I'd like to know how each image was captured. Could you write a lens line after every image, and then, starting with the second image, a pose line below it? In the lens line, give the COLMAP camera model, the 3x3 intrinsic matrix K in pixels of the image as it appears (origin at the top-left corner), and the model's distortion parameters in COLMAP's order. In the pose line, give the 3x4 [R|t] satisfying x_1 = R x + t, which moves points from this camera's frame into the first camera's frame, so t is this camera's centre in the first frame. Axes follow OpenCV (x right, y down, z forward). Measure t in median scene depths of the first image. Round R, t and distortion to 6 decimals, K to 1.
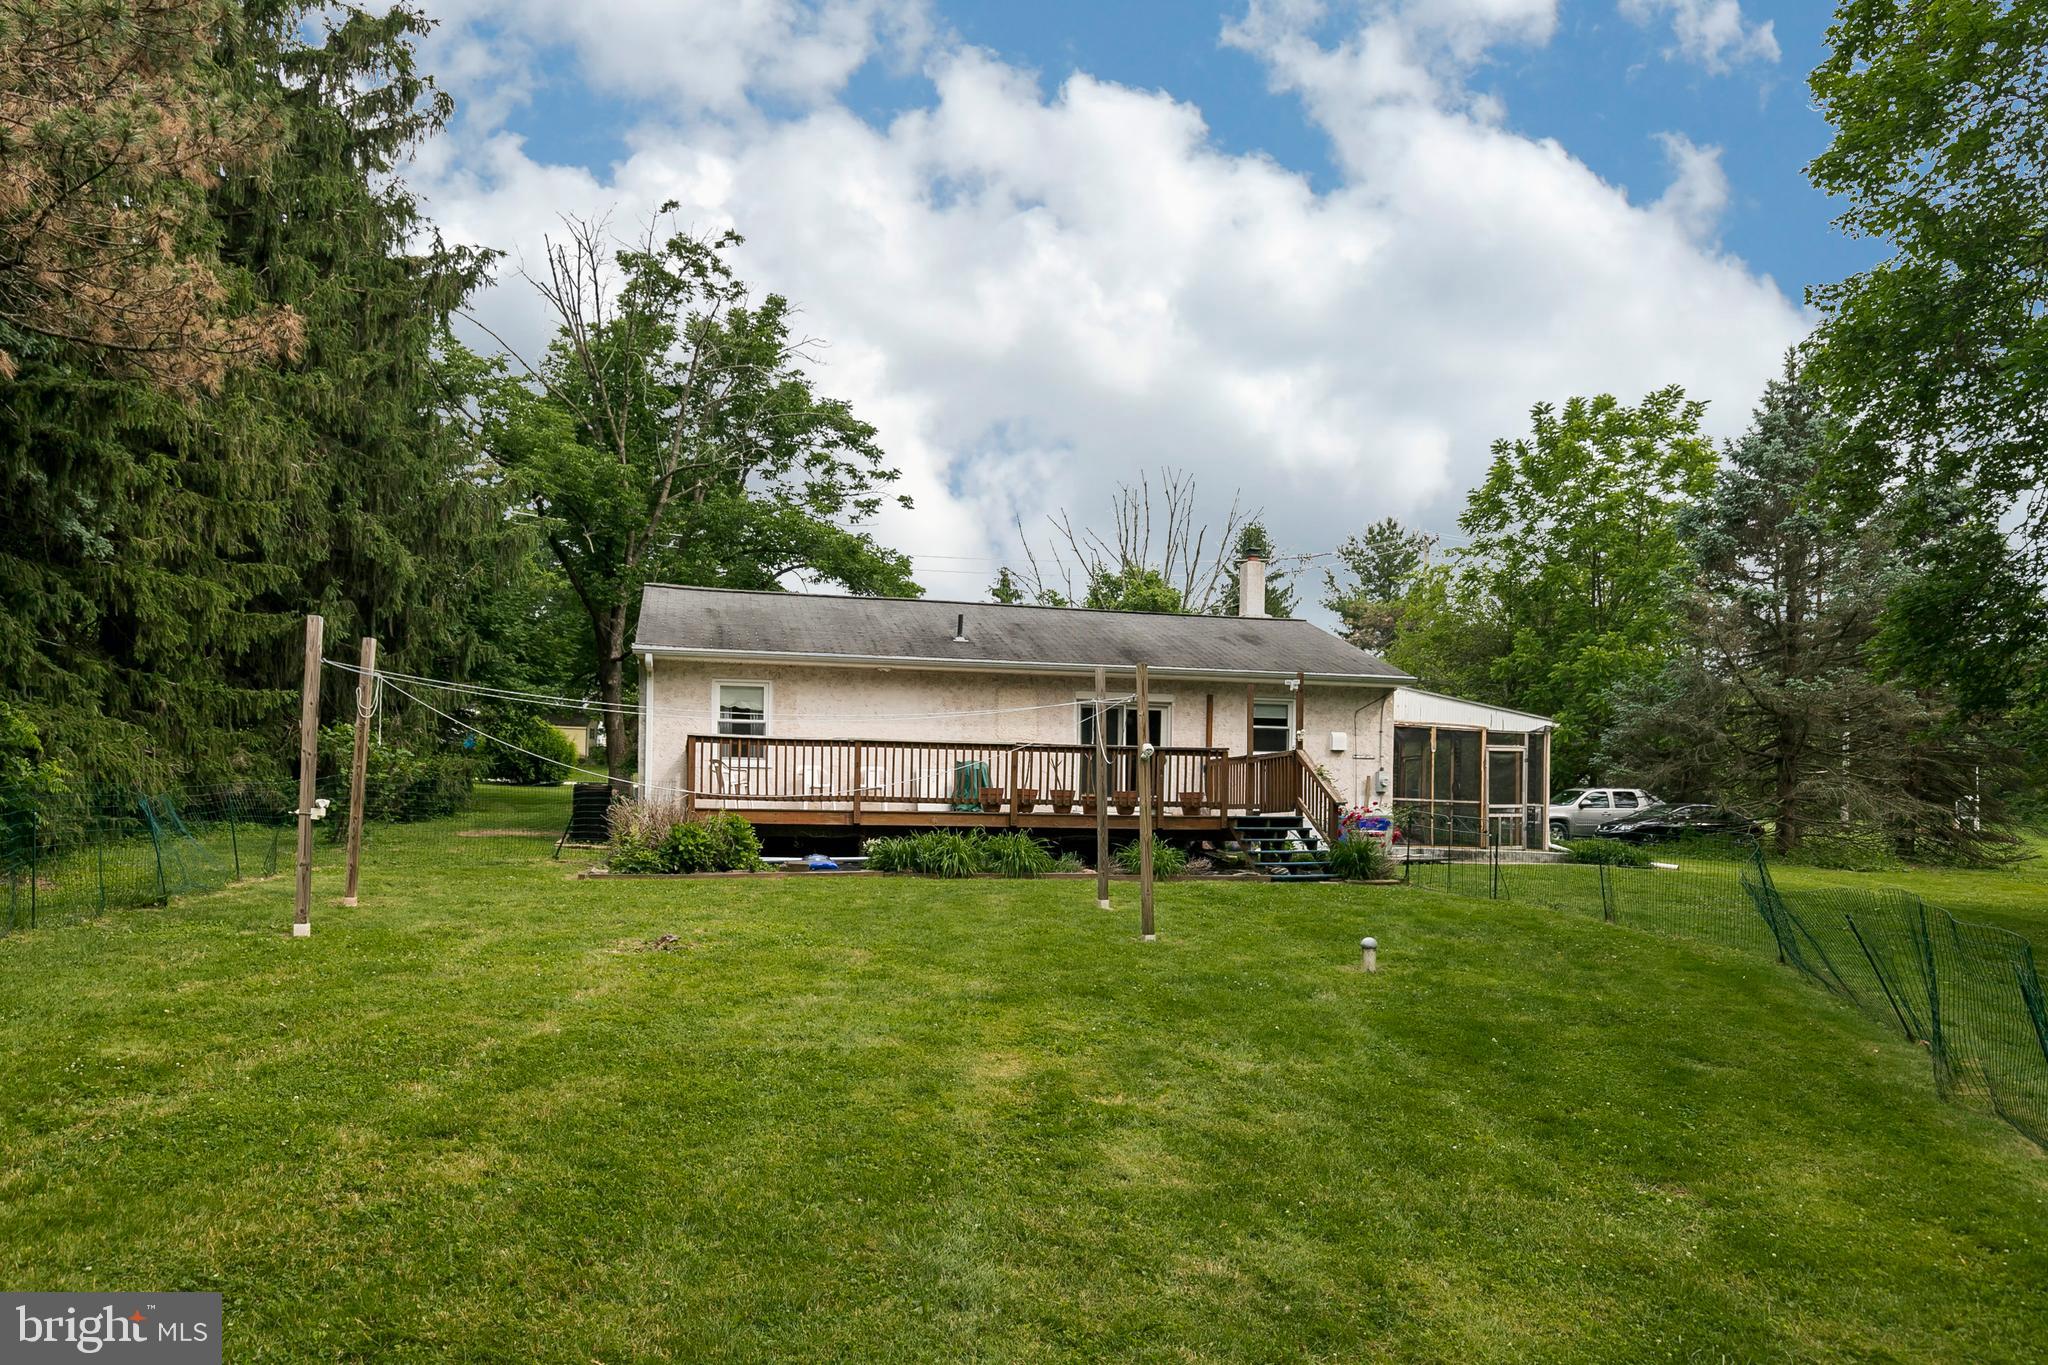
lens RADIAL K [[1683.2, 0, 1025.5], [0, 1683.2, 683.9], [0, 0, 1]] dist [0.006983, 0.000444]
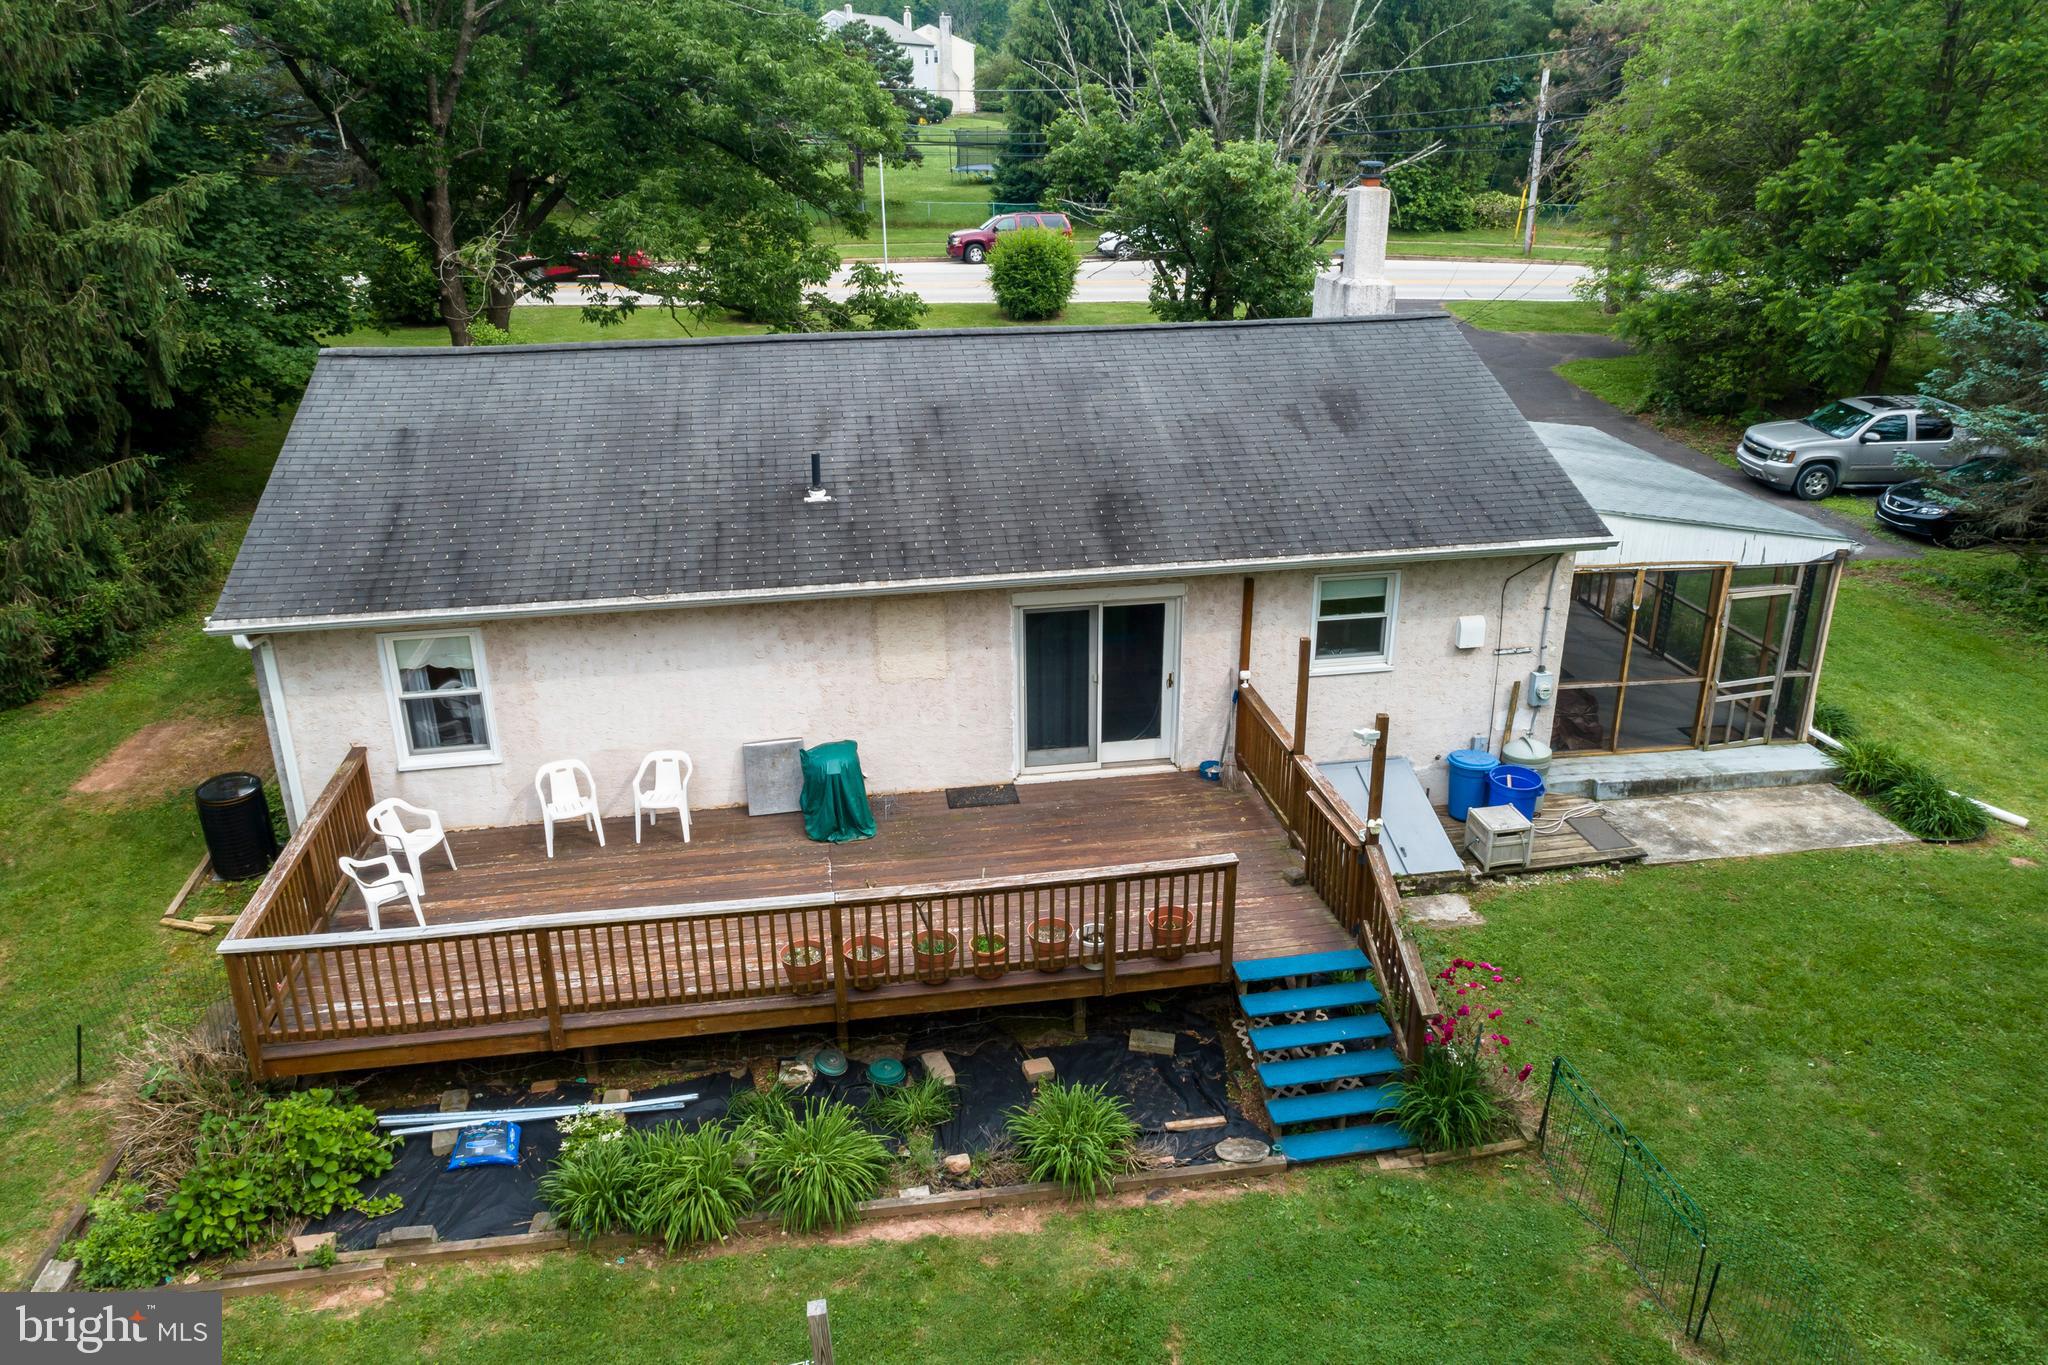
lens RADIAL K [[1683.2, 0, 1024.4], [0, 1683.2, 682.2], [0, 0, 1]] dist [0.006983, 0.000444]
pose [[0.994778, 0.008520, -0.101710, 0.086775], [0.039222, 0.888088, 0.457997, -0.218943], [0.094230, -0.459595, 0.883116, 0.436726]]
